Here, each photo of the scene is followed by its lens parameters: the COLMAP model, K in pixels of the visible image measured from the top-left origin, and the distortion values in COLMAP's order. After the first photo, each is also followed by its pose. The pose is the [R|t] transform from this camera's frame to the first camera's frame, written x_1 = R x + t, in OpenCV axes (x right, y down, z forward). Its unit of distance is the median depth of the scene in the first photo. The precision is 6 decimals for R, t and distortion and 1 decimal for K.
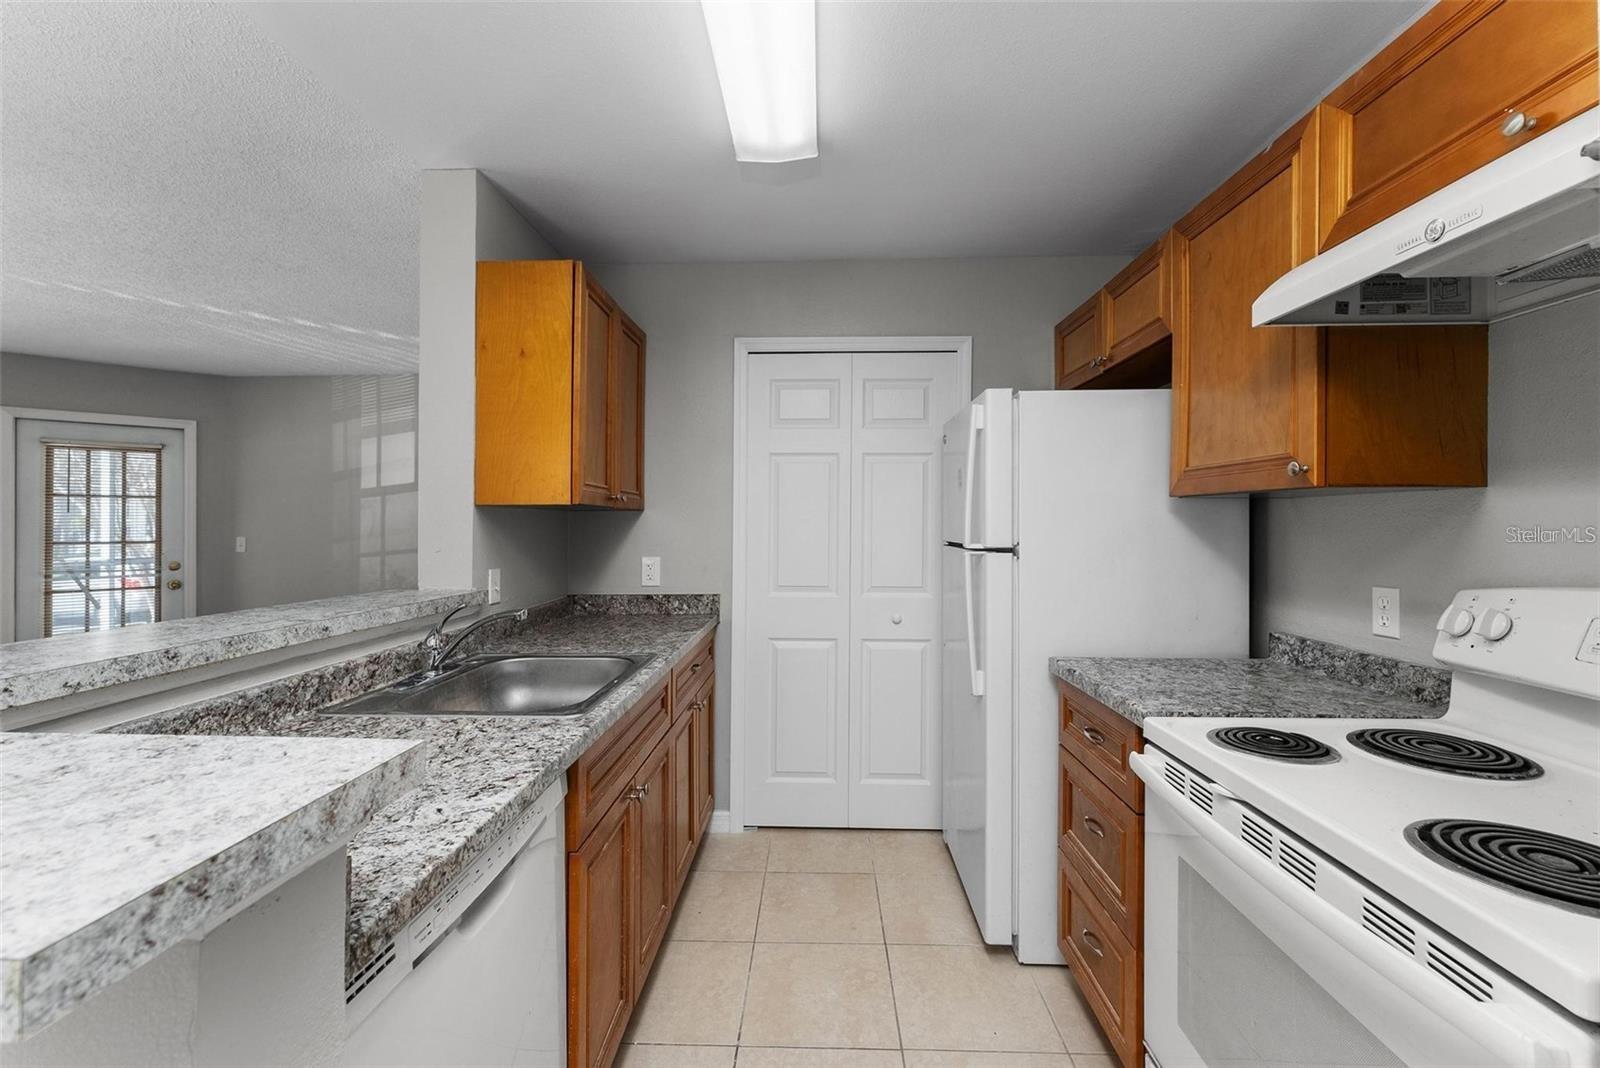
lens RADIAL K [[650.6, 0, 801.4], [0, 650.6, 518.1], [0, 0, 1]] dist [0.001395, -0.000007]
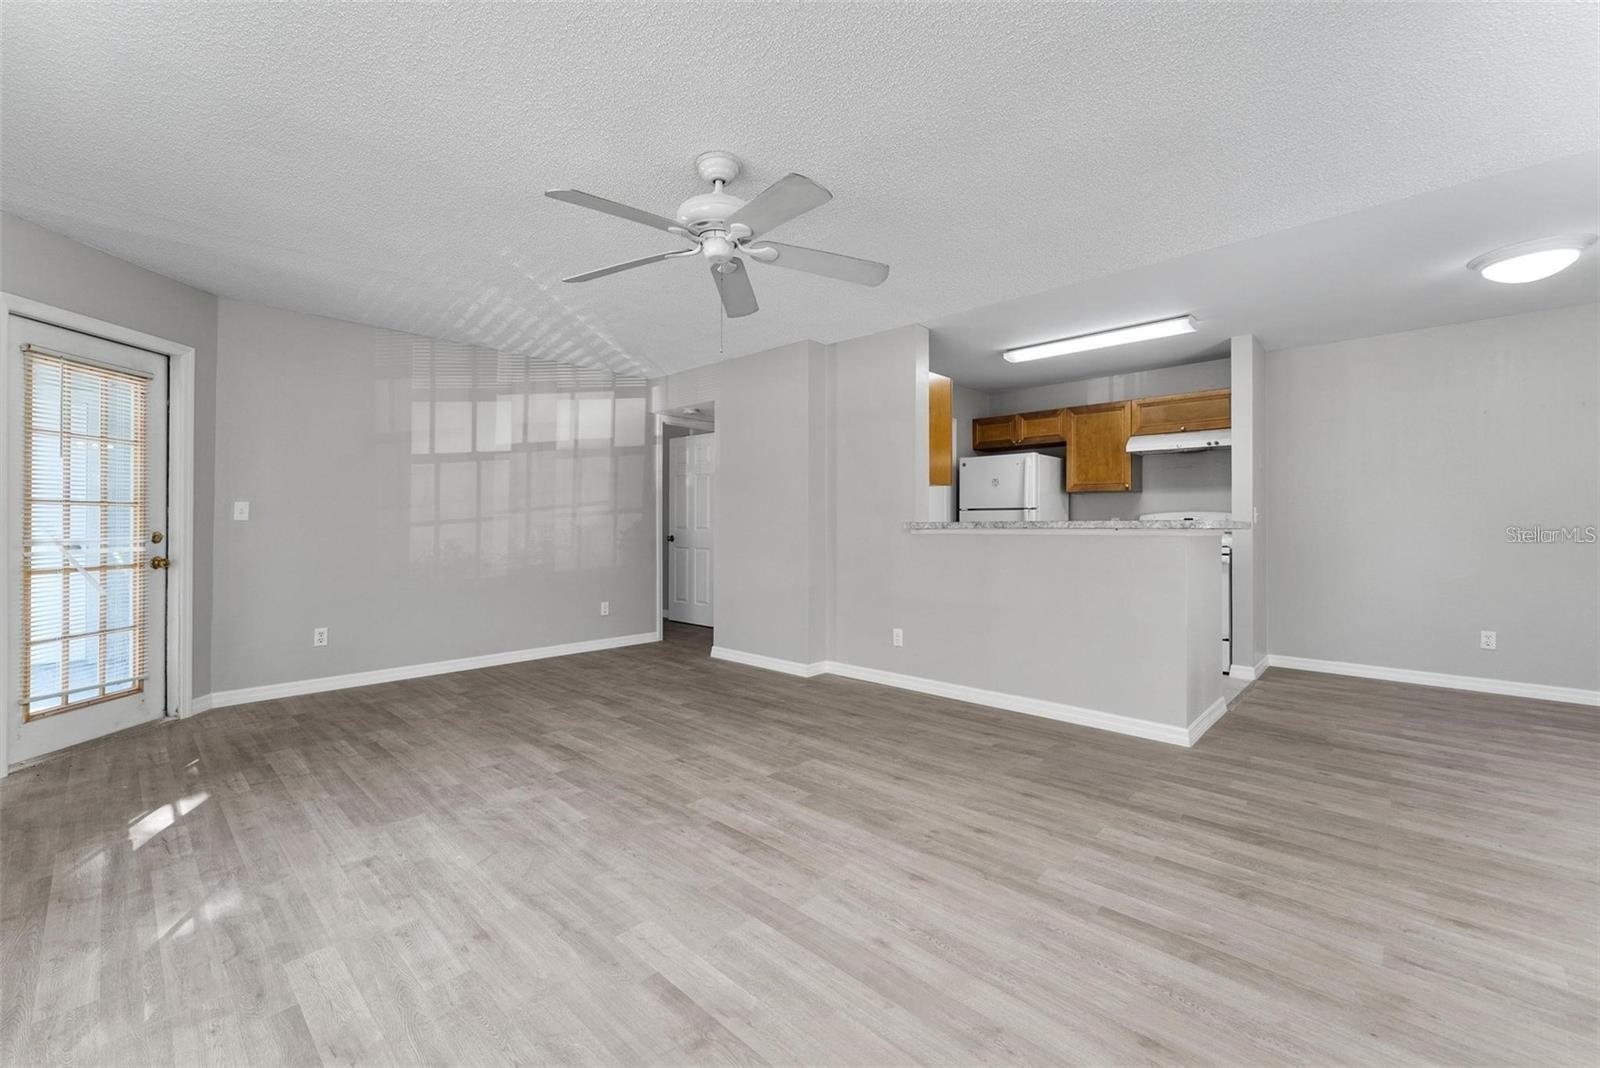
lens RADIAL K [[652.4, 0, 799.3], [0, 652.4, 527.4], [0, 0, 1]] dist [0.000182, -0.000041]
pose [[0.658580, 0.002689, 0.752506, -2.408085], [-0.010159, 0.999934, 0.005317, 0.117474], [-0.752442, -0.011146, 0.658564, -0.100385]]
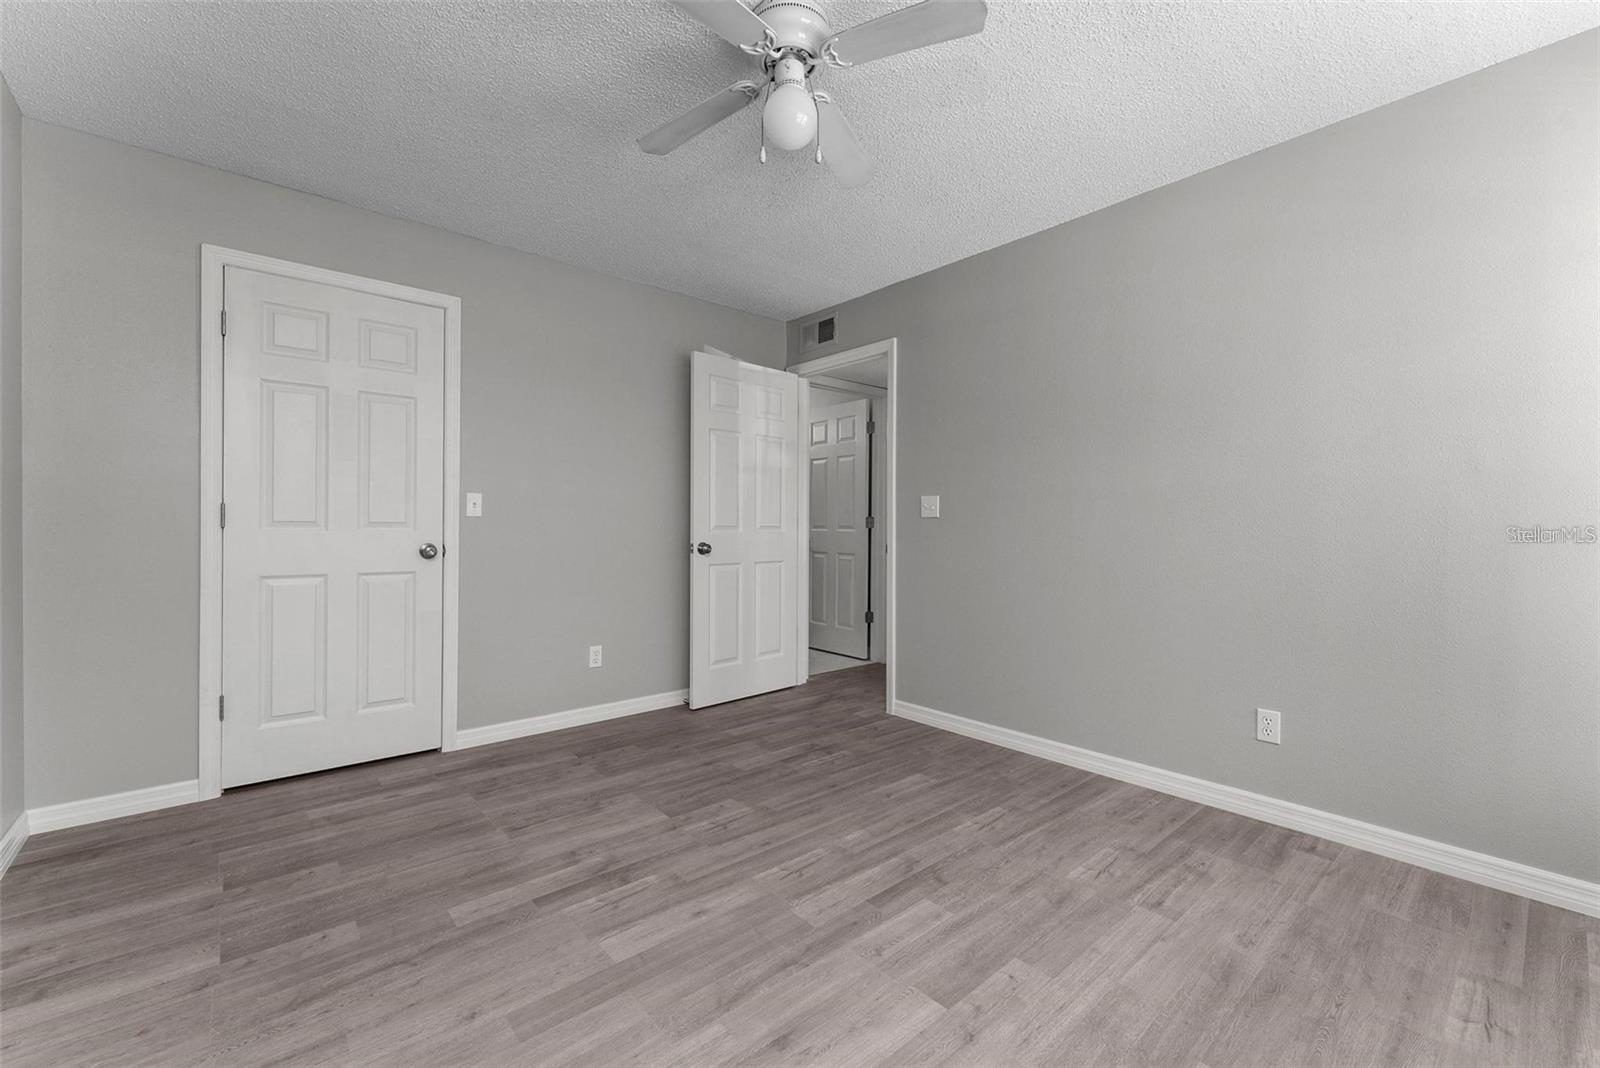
lens RADIAL K [[666.8, 0, 800.0], [0, 666.8, 534.0], [0, 0, 1]] dist [-0.000280, 0.000202]
pose [[-0.689240, -0.011298, 0.724445, -2.204882], [-0.011143, 0.999925, 0.004994, 0.142390], [-0.724447, -0.004630, -0.689315, 2.070494]]
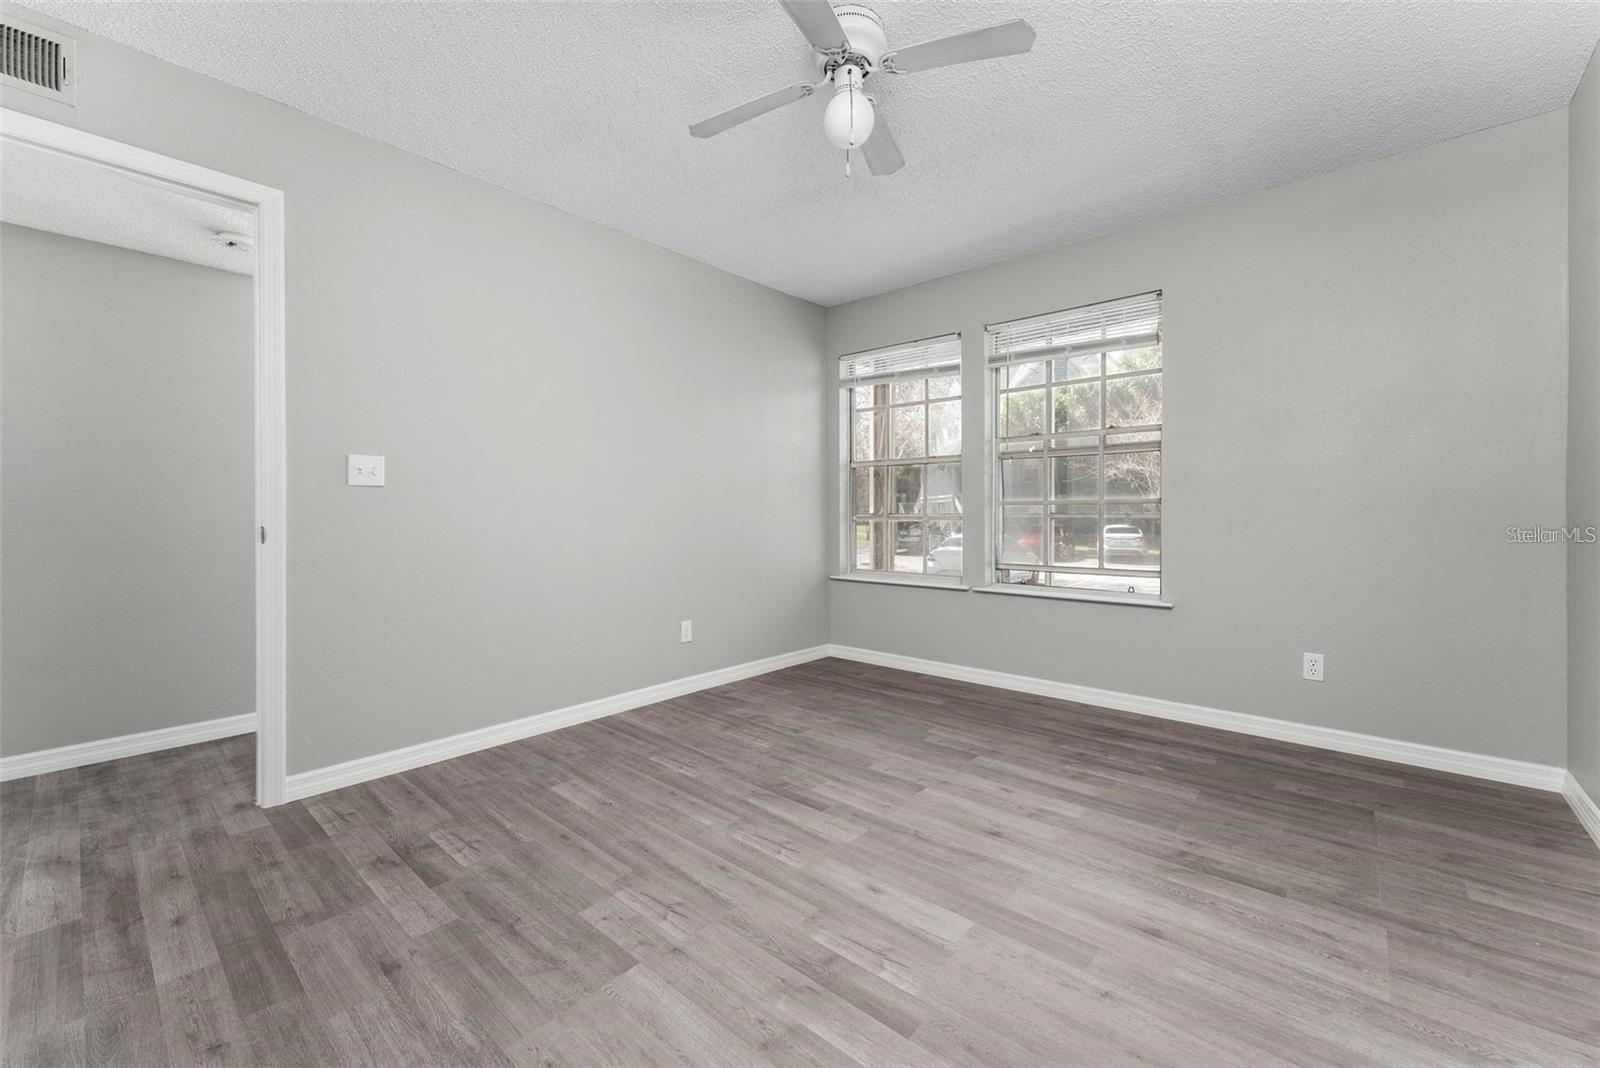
lens RADIAL K [[635.0, 0, 803.2], [0, 635.0, 544.8], [0, 0, 1]] dist [0.000995, 0.000322]
pose [[-0.618628, 0.039730, -0.784679, -0.781024], [0.011958, 0.999081, 0.041158, 0.169010], [0.785593, 0.016078, -0.618535, 1.984982]]
